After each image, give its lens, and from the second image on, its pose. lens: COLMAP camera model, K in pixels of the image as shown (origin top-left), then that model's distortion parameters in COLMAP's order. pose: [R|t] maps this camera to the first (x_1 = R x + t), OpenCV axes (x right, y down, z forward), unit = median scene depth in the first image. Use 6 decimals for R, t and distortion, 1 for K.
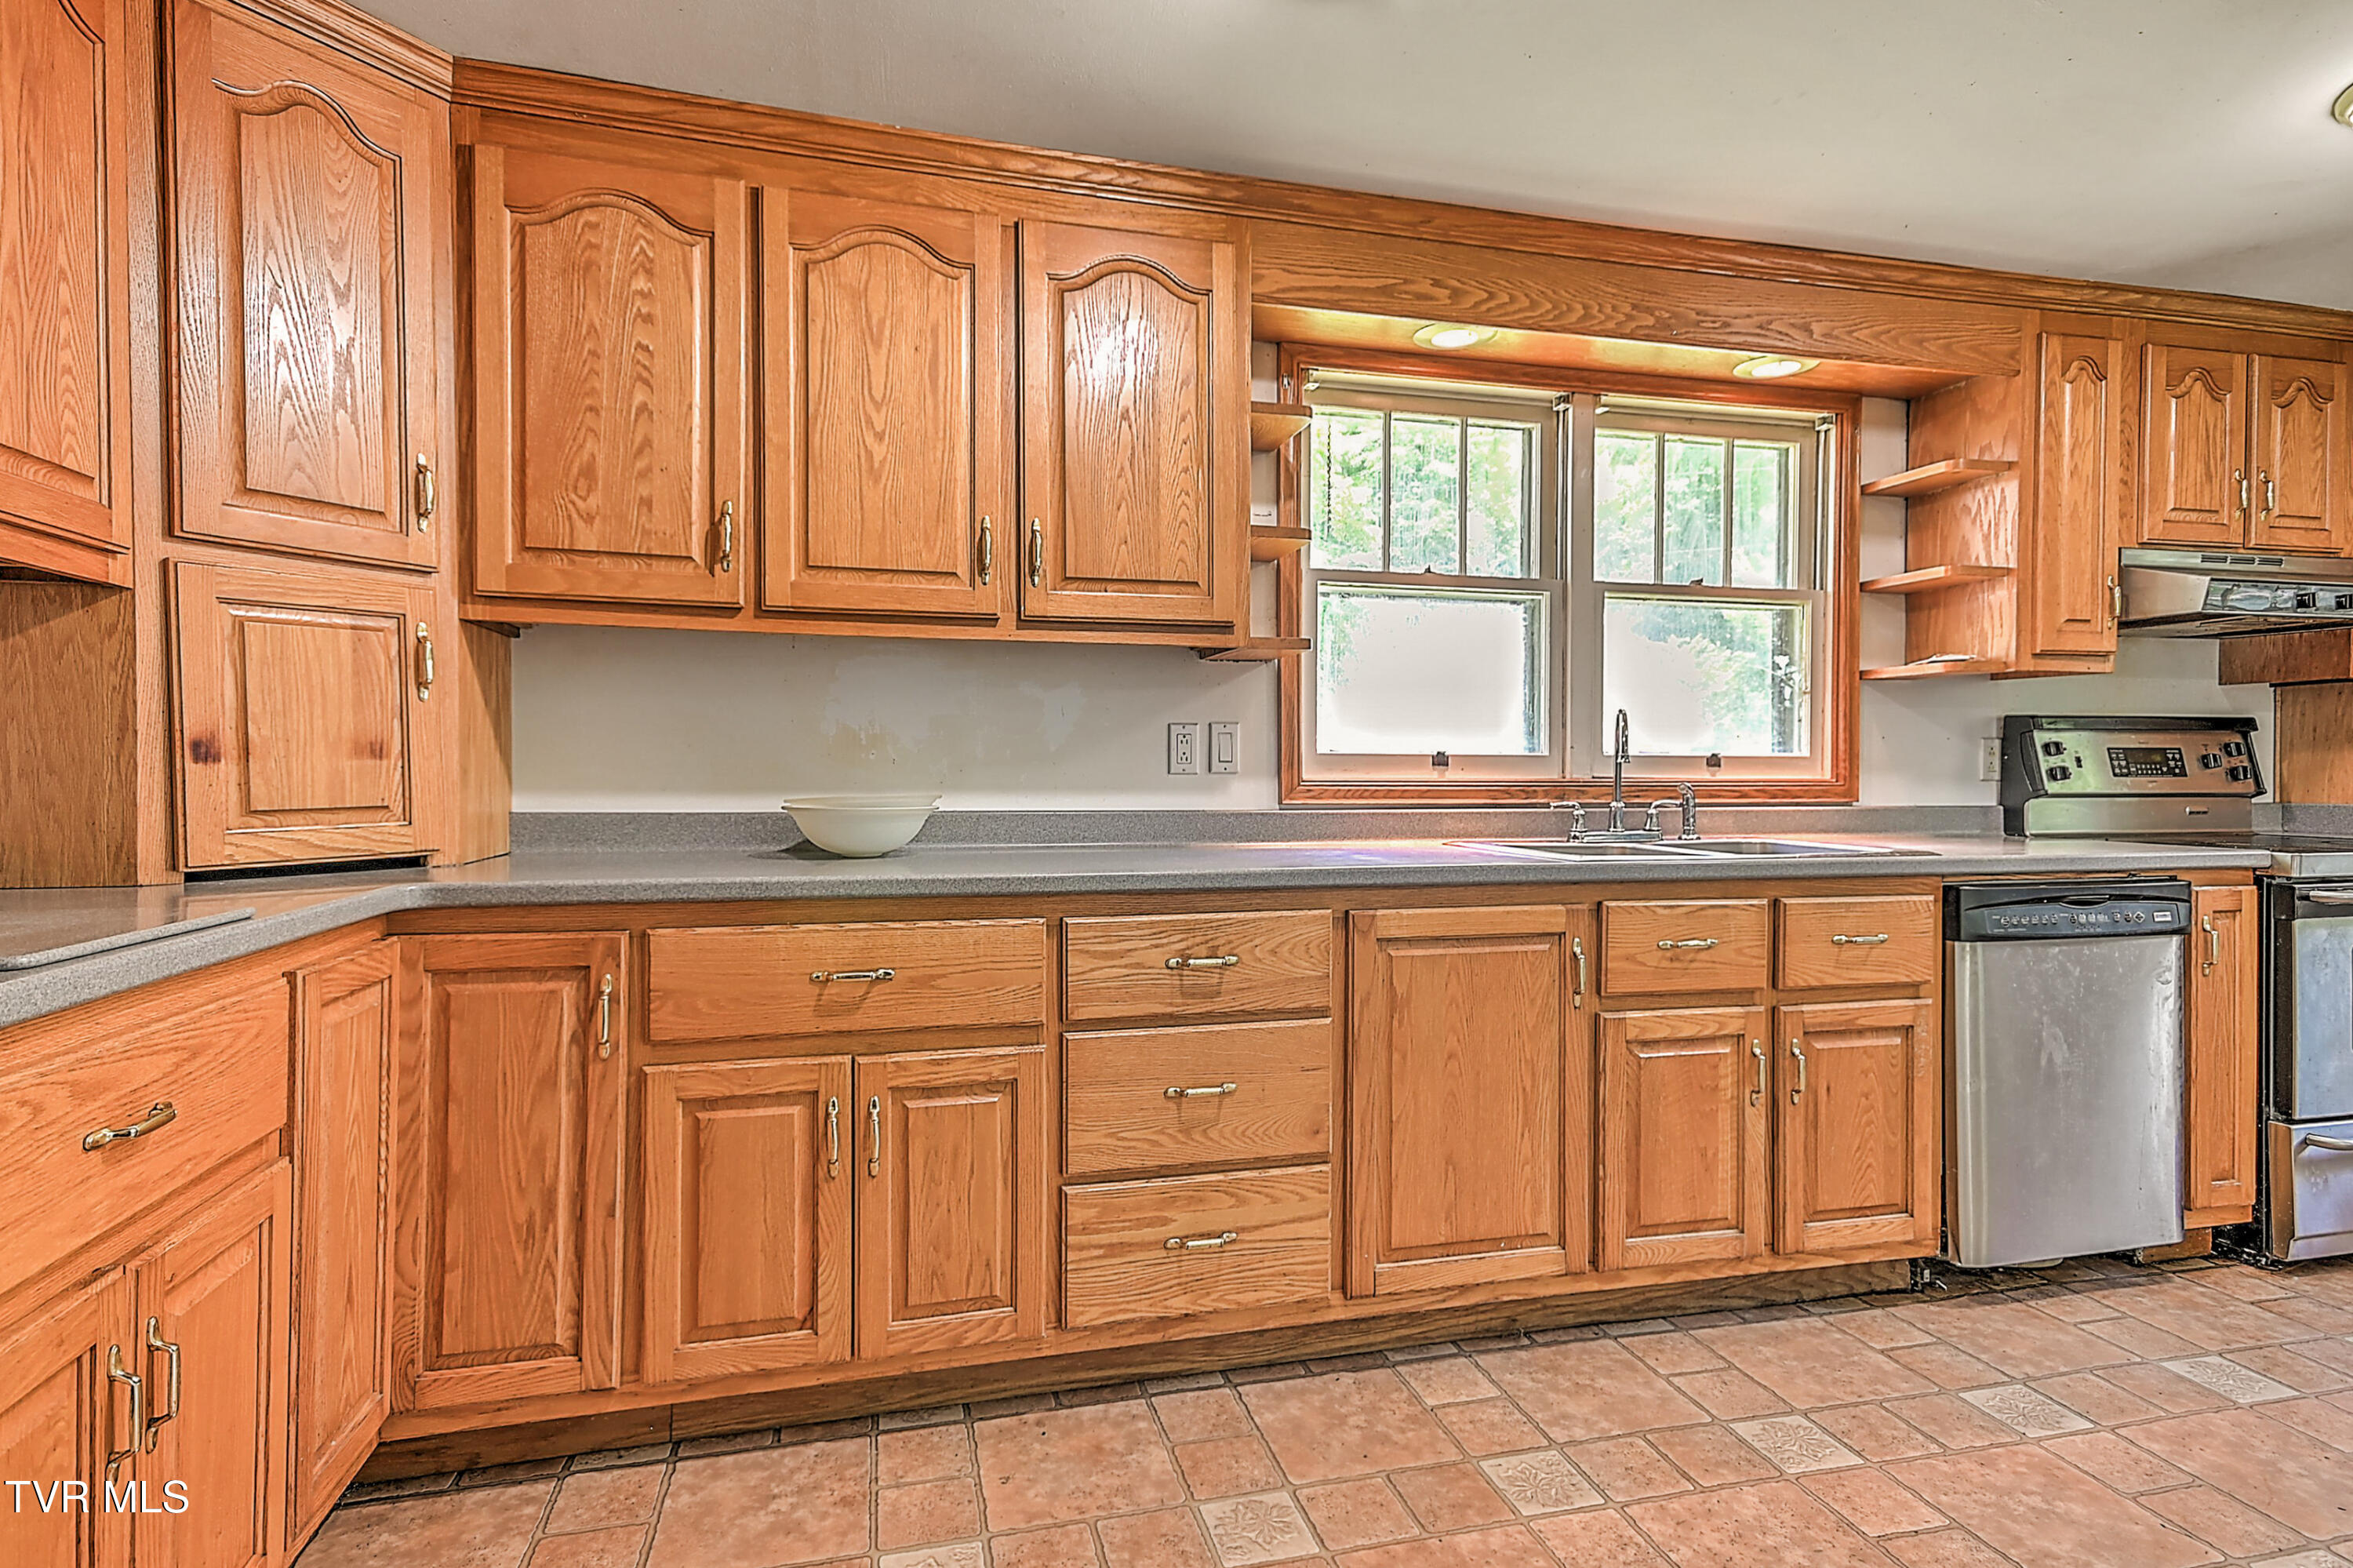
lens RADIAL K [[1180.6, 0, 1176.5], [0, 1180.6, 784.0], [0, 0, 1]] dist [0.027426, 0.000066]
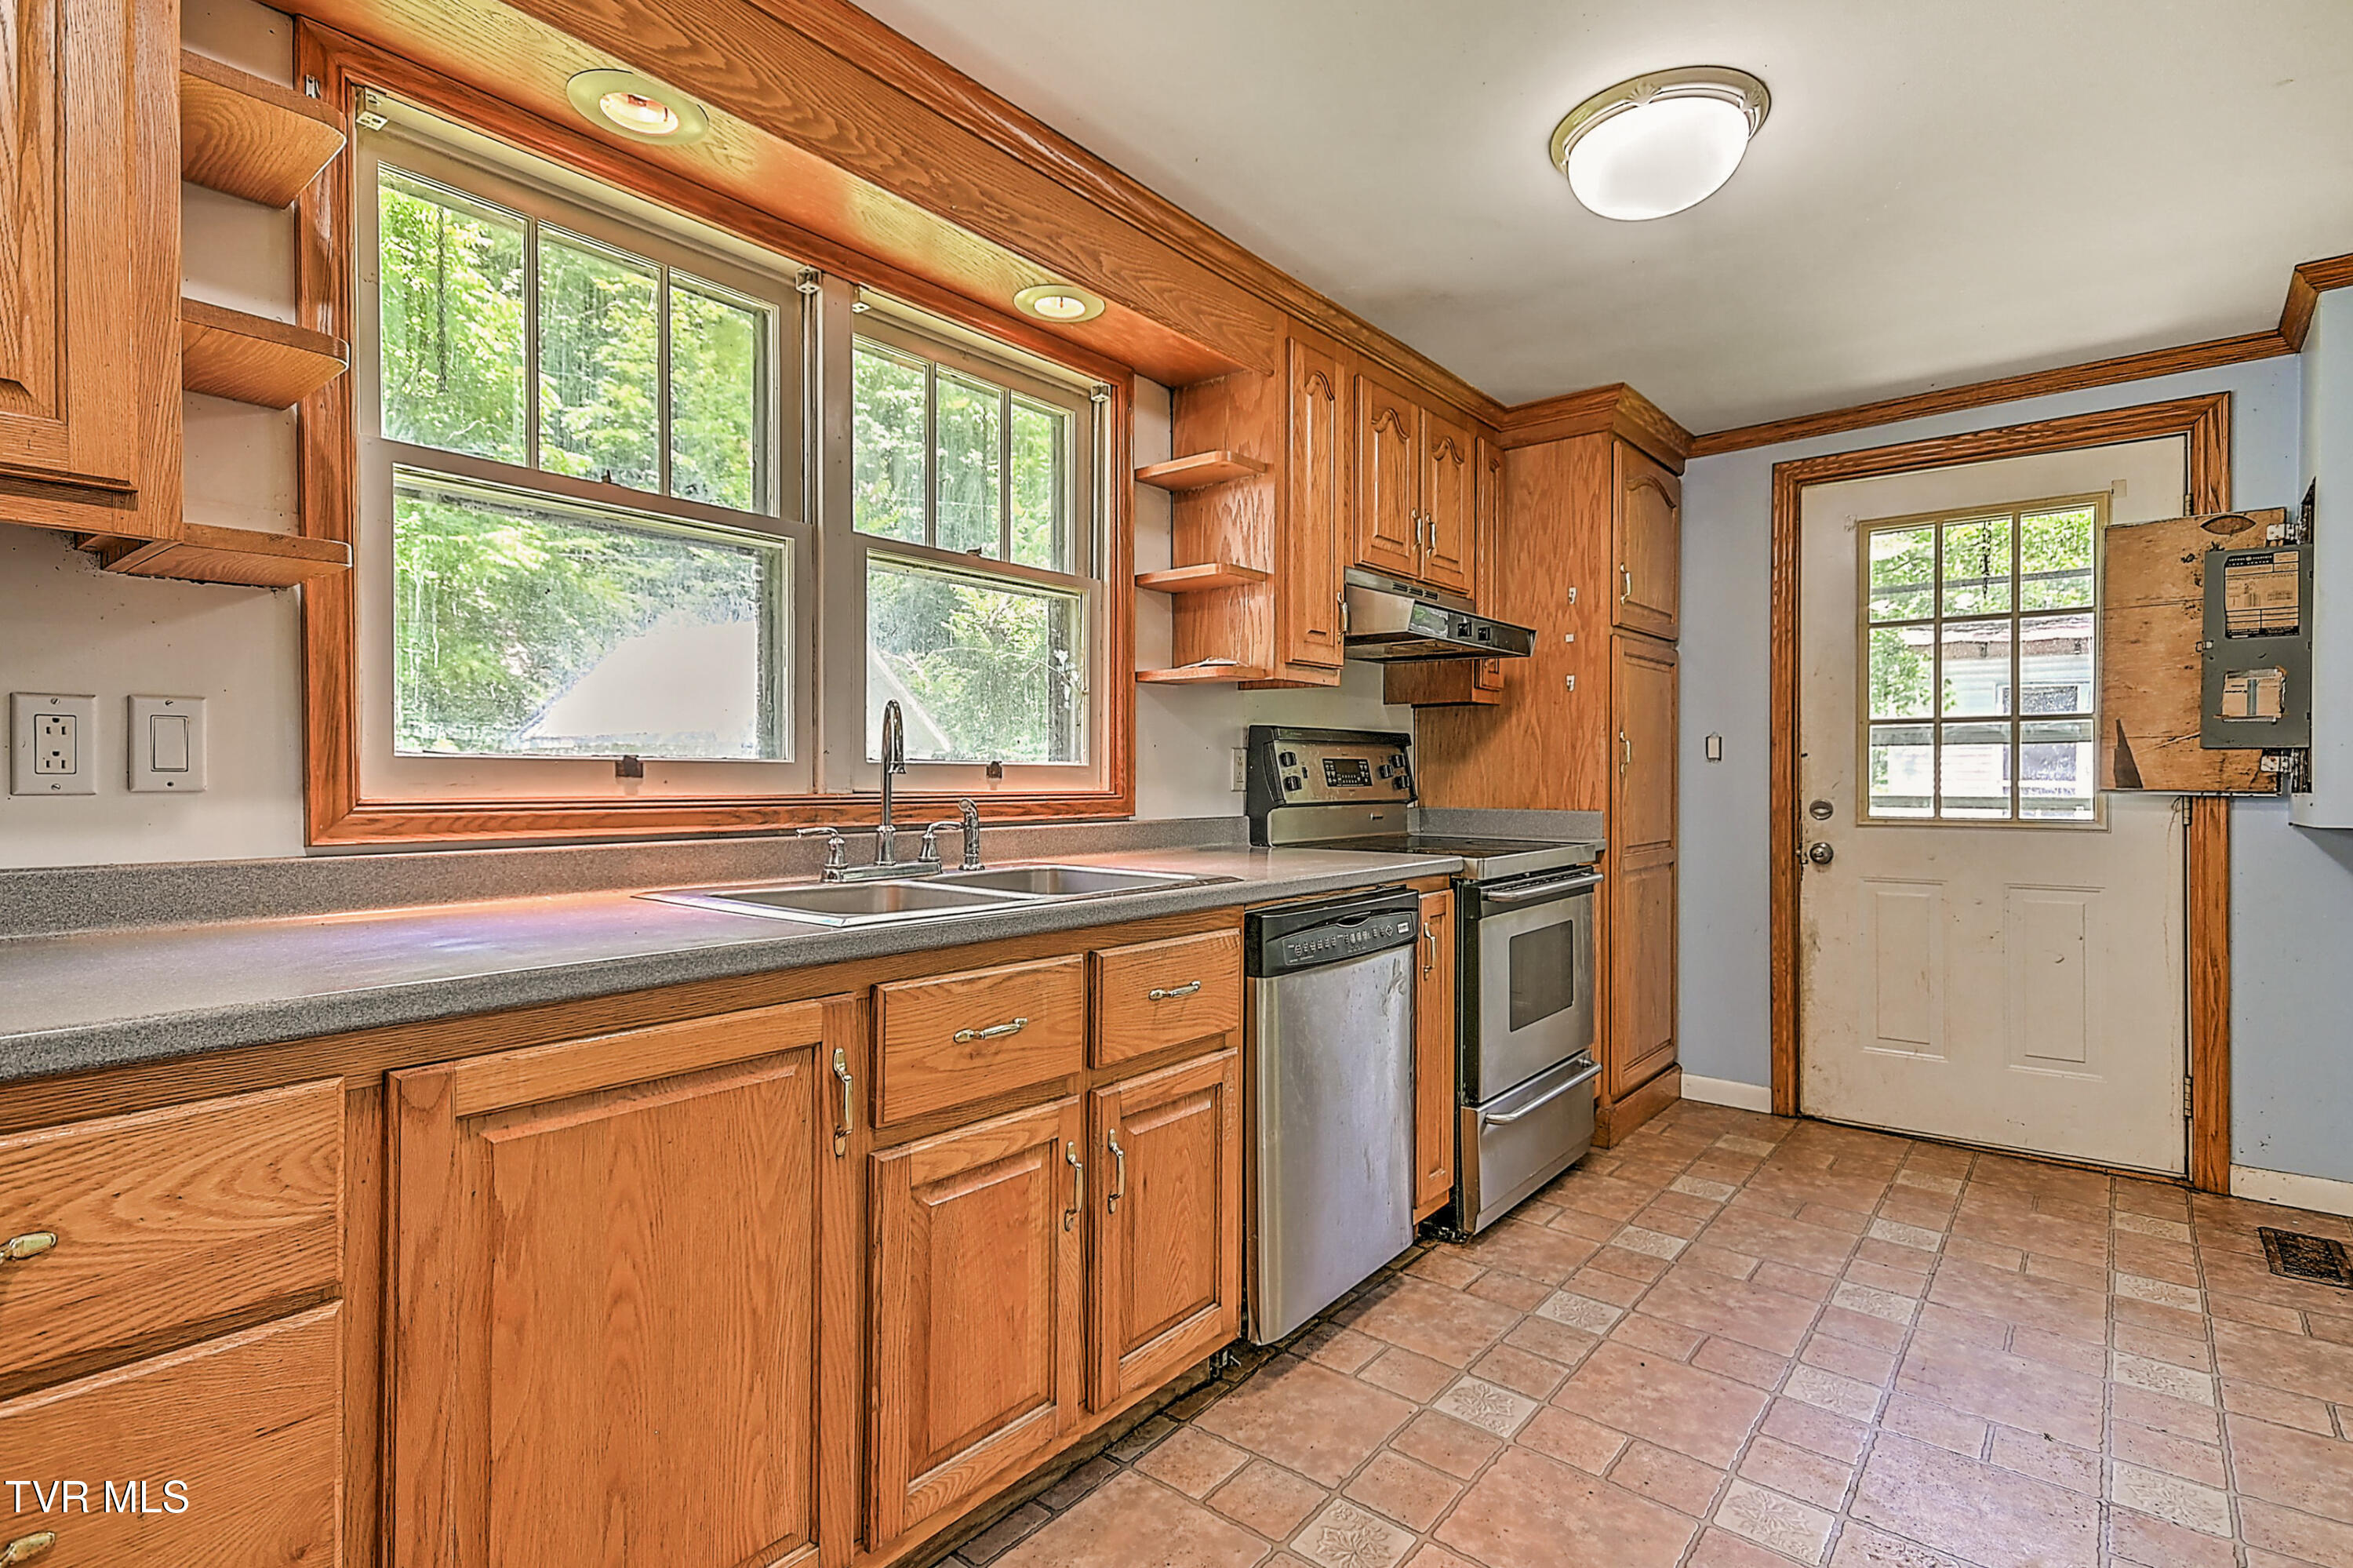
lens RADIAL K [[1128.0, 0, 1175.0], [0, 1128.0, 781.3], [0, 0, 1]] dist [0.015513, 0.000470]
pose [[0.808467, -0.002577, 0.588535, 0.101876], [0.006045, 0.999974, -0.003925, -0.008786], [-0.588510, 0.006731, 0.808462, 0.323748]]
